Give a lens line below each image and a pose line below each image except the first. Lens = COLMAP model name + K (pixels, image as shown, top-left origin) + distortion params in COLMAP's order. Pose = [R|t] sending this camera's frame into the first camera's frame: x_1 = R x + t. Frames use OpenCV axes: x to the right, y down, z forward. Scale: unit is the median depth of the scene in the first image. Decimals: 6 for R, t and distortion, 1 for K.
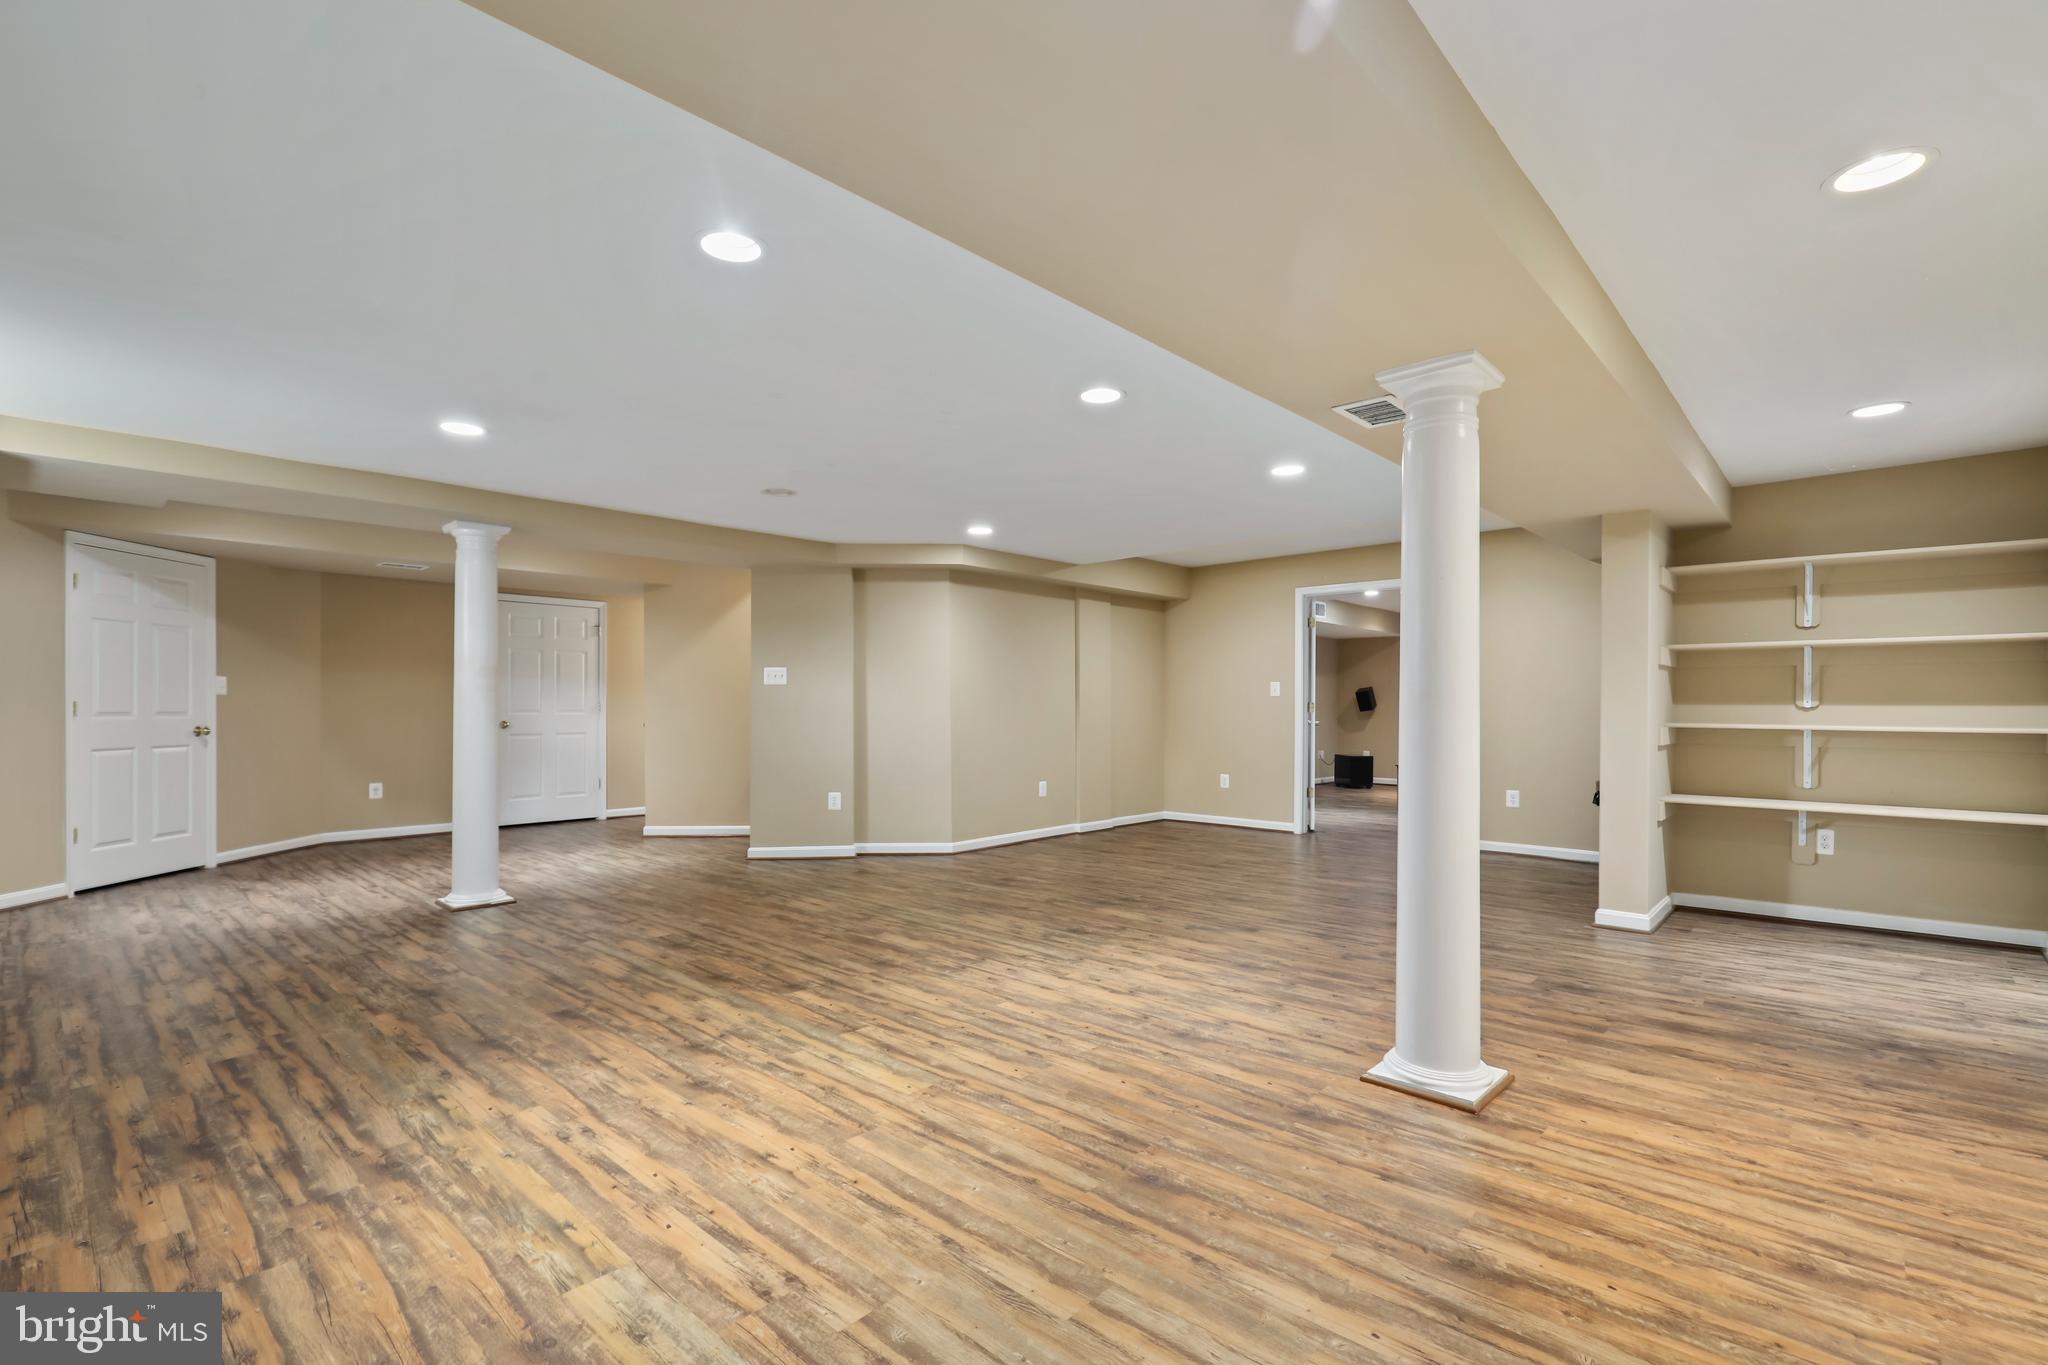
lens RADIAL K [[939.9, 0, 1028.8], [0, 939.9, 695.9], [0, 0, 1]] dist [0.000020, 0.000241]
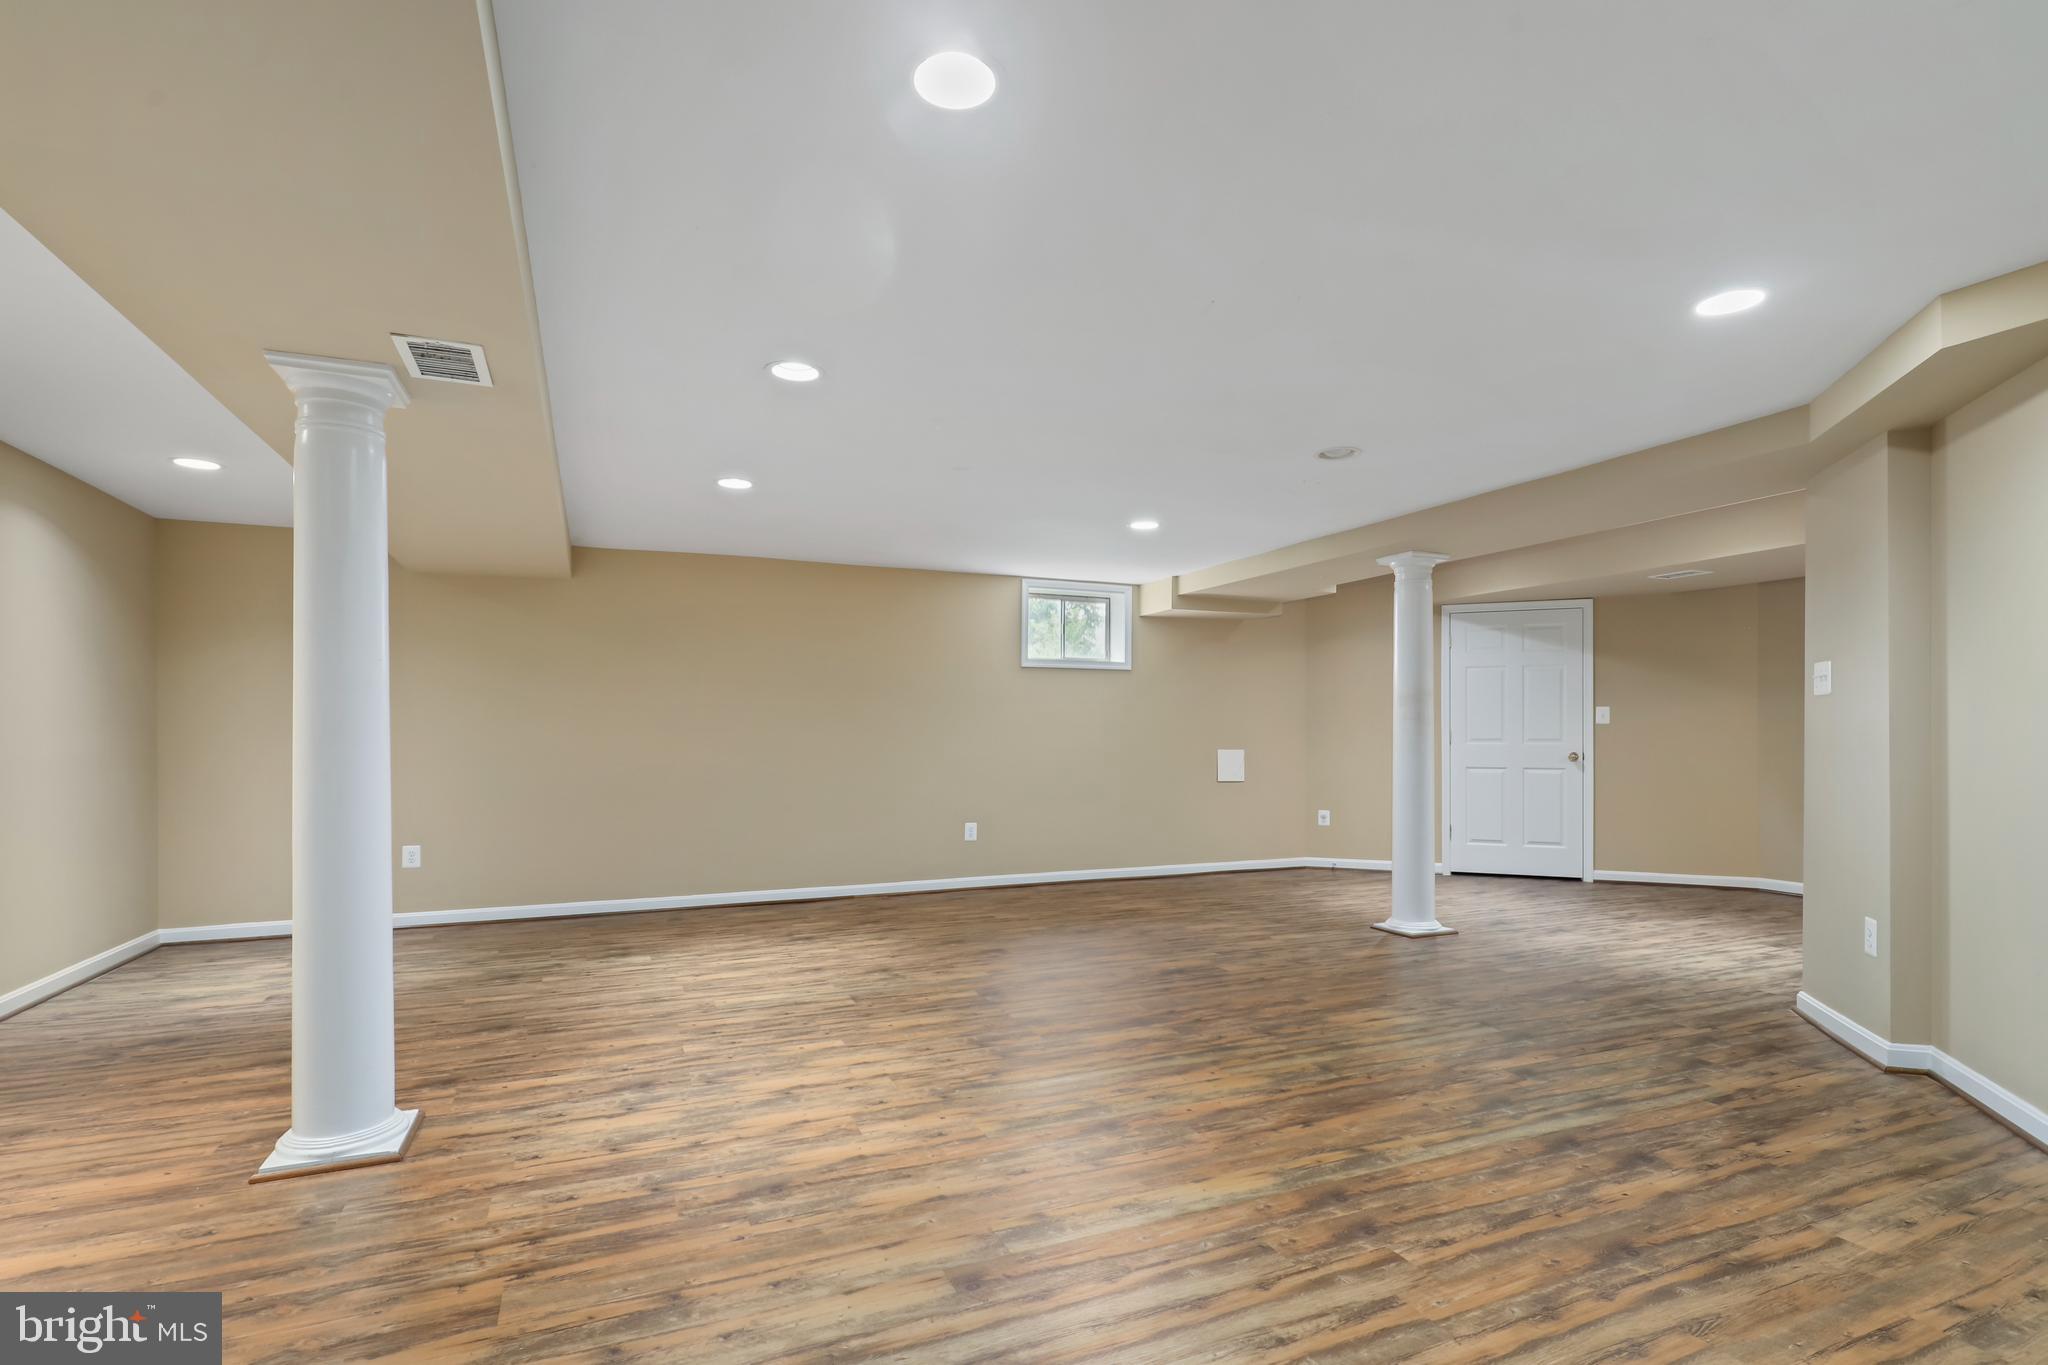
lens RADIAL K [[983.6, 0, 1004.5], [0, 983.6, 729.1], [0, 0, 1]] dist [-0.002380, -0.000045]
pose [[-0.424979, -0.005269, -0.905188, 0.862890], [0.010566, 0.999886, -0.010780, 0.018850], [0.905142, -0.014145, -0.424875, 1.672736]]
